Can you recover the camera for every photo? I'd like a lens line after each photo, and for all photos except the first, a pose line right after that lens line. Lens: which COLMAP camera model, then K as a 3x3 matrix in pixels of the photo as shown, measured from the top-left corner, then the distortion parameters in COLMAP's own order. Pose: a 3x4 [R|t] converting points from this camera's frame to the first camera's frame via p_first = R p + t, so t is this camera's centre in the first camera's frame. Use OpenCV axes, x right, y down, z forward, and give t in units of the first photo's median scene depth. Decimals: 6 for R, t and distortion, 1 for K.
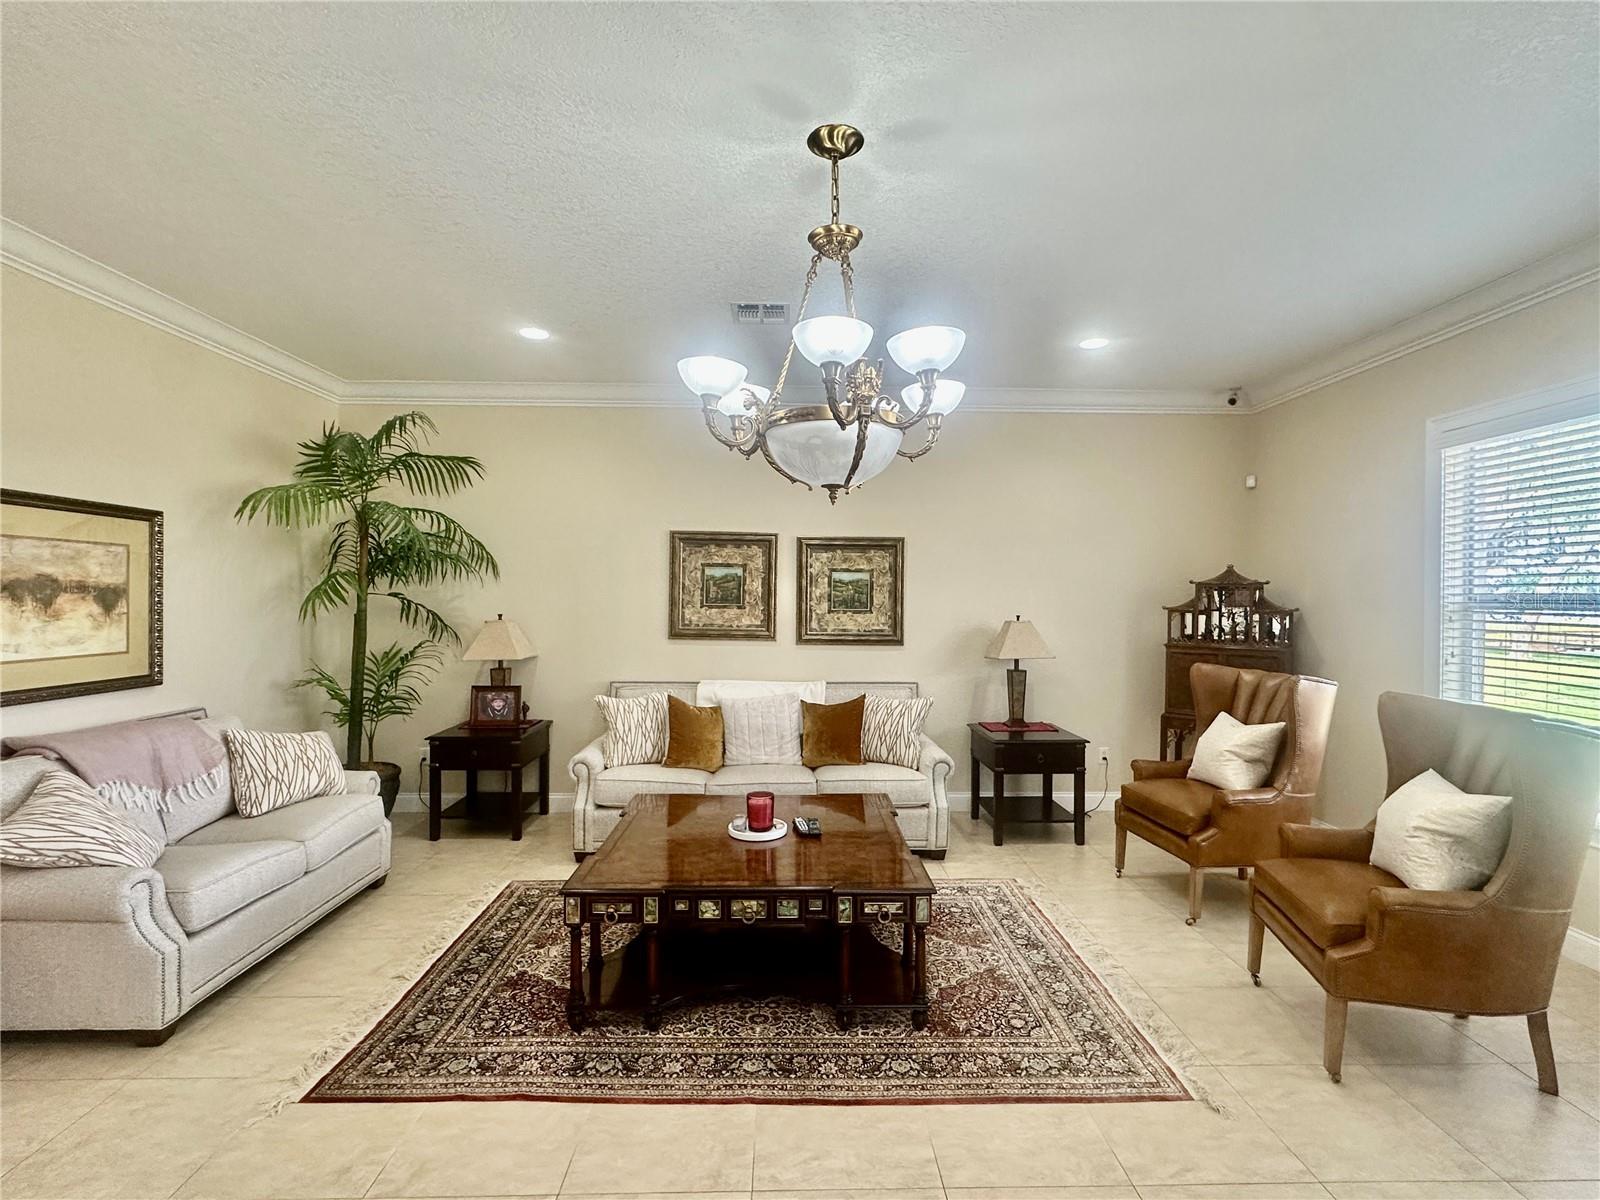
lens RADIAL K [[746.9, 0, 789.7], [0, 746.9, 602.8], [0, 0, 1]] dist [-0.013968, -0.000445]
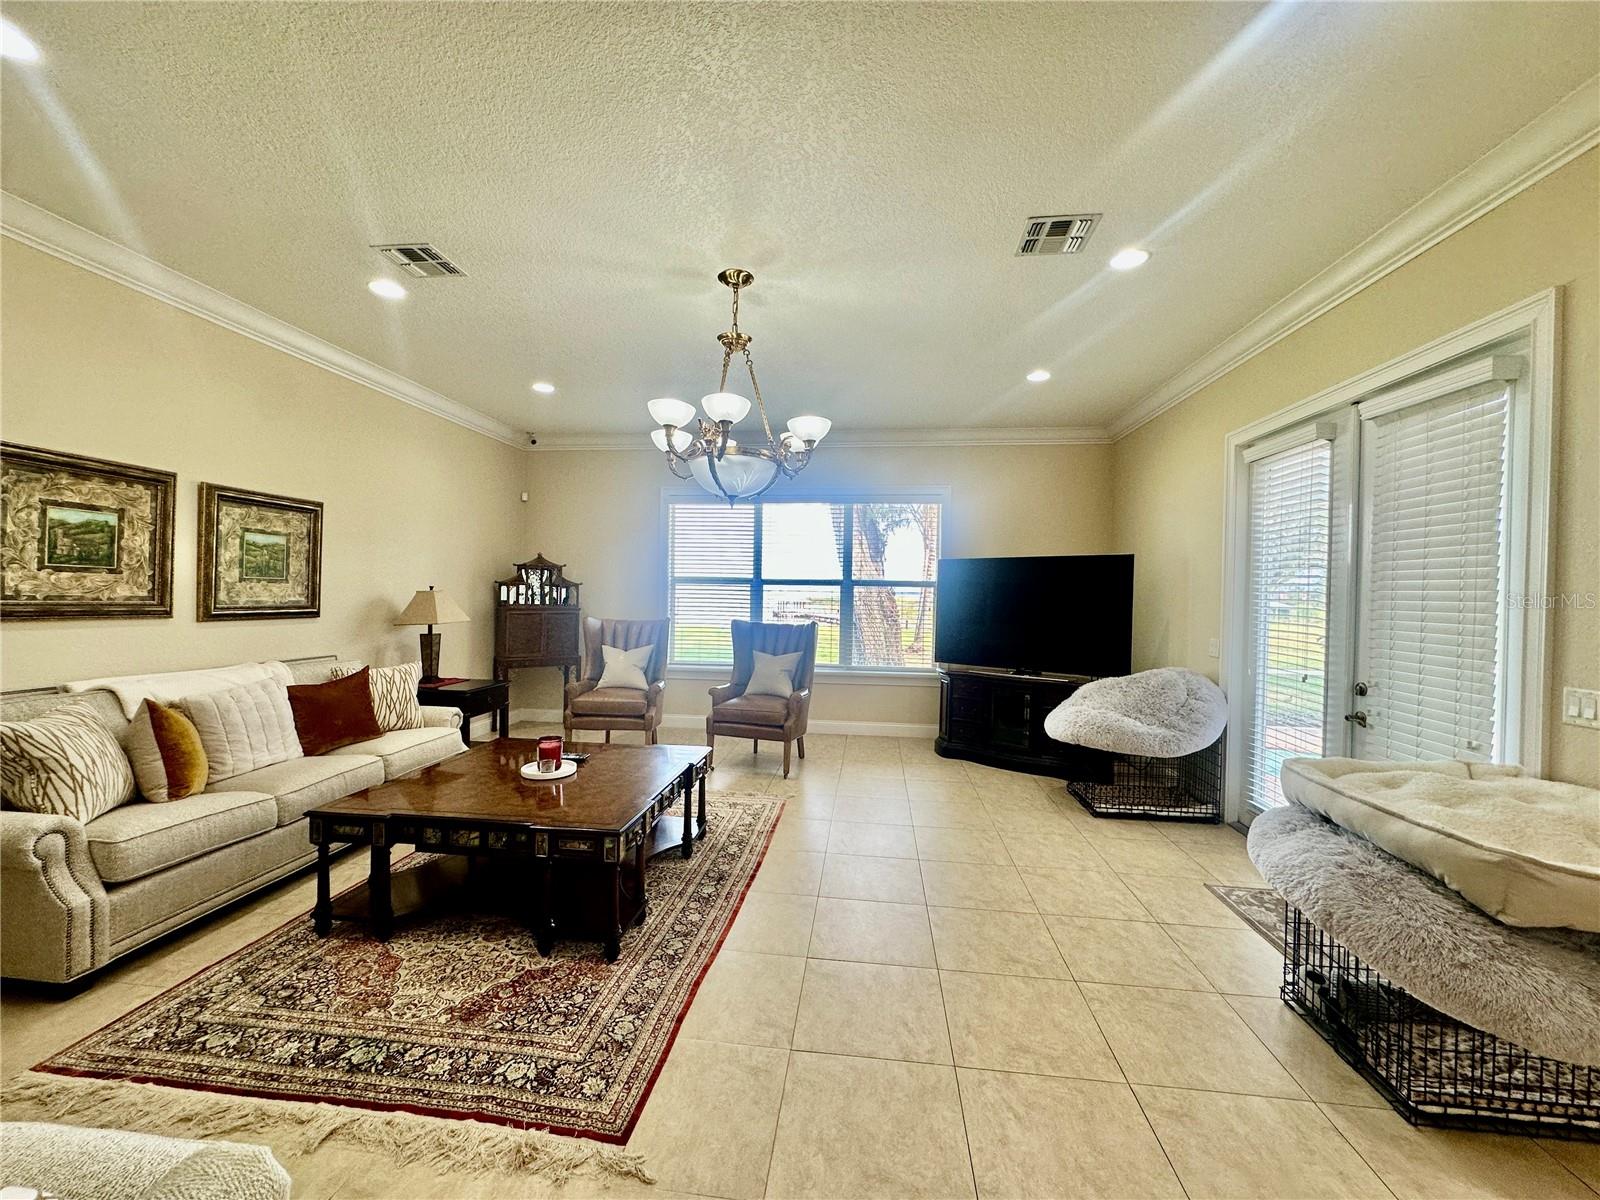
lens RADIAL K [[637.9, 0, 793.5], [0, 637.9, 601.5], [0, 0, 1]] dist [-0.003293, 0.001060]
pose [[0.144729, -0.015052, 0.989357, -0.556295], [-0.010814, 0.999801, 0.016793, 0.017267], [-0.989412, -0.013130, 0.144538, 0.295552]]
